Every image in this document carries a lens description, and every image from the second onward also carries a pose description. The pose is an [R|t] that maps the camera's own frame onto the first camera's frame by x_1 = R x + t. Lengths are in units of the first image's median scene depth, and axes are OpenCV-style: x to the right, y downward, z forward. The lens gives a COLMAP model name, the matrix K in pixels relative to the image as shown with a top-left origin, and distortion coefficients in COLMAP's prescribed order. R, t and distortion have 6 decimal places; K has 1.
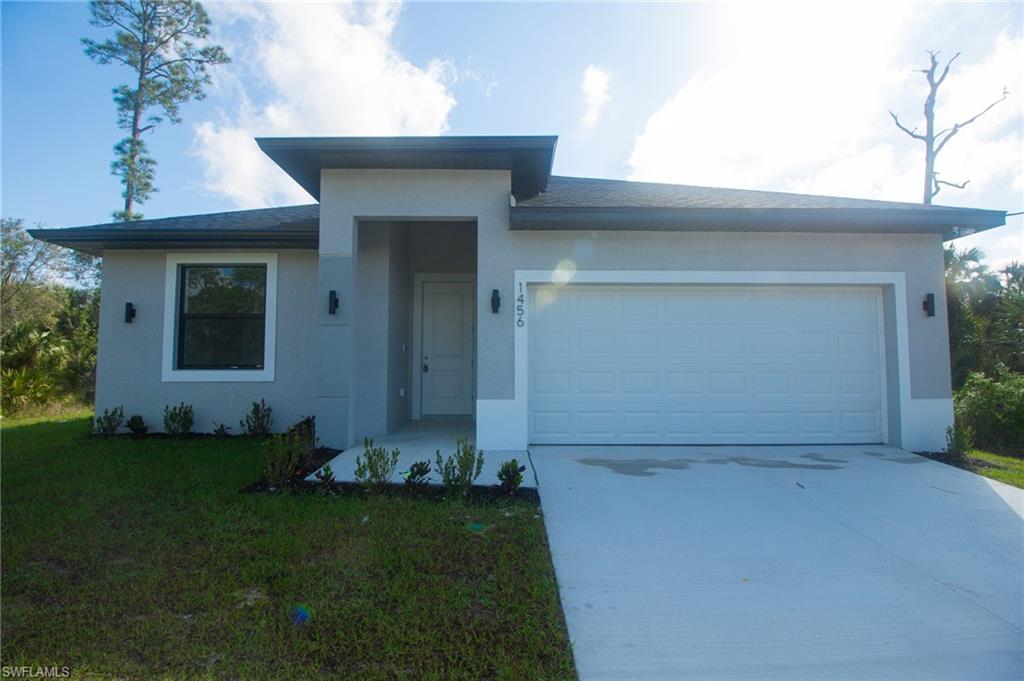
lens RADIAL K [[471.1, 0, 515.2], [0, 471.1, 344.0], [0, 0, 1]] dist [0.008330, -0.001350]
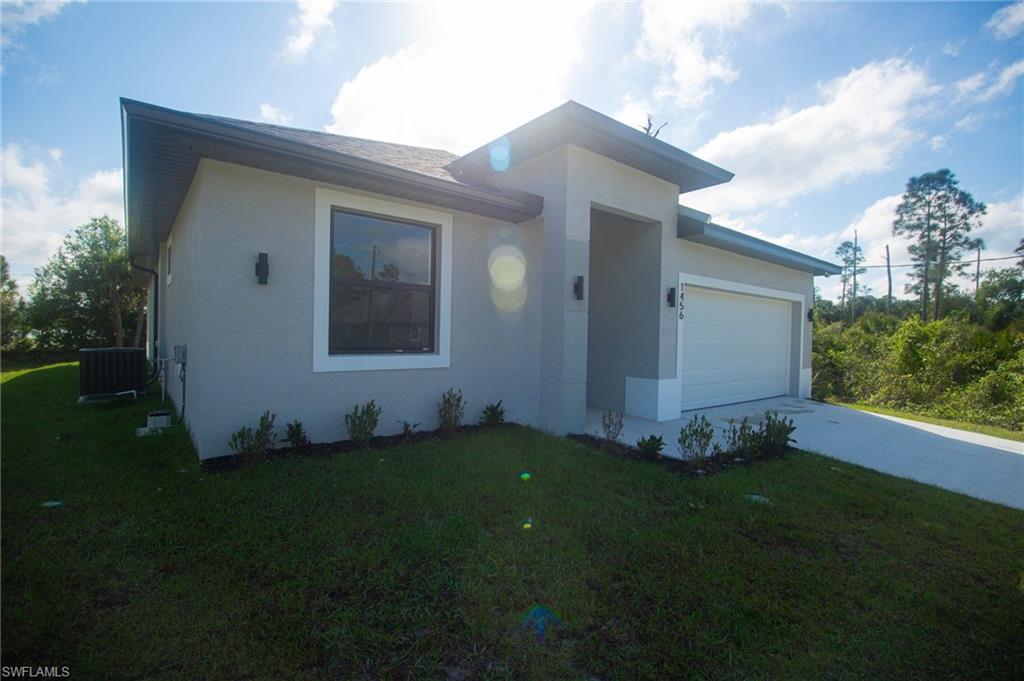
lens RADIAL K [[471.1, 0, 515.0], [0, 471.1, 339.5], [0, 0, 1]] dist [0.008330, -0.001350]
pose [[0.789463, 0.009690, 0.613722, -0.970823], [-0.056914, 0.996723, 0.057475, -0.028065], [-0.611154, -0.080304, 0.787428, 0.272155]]
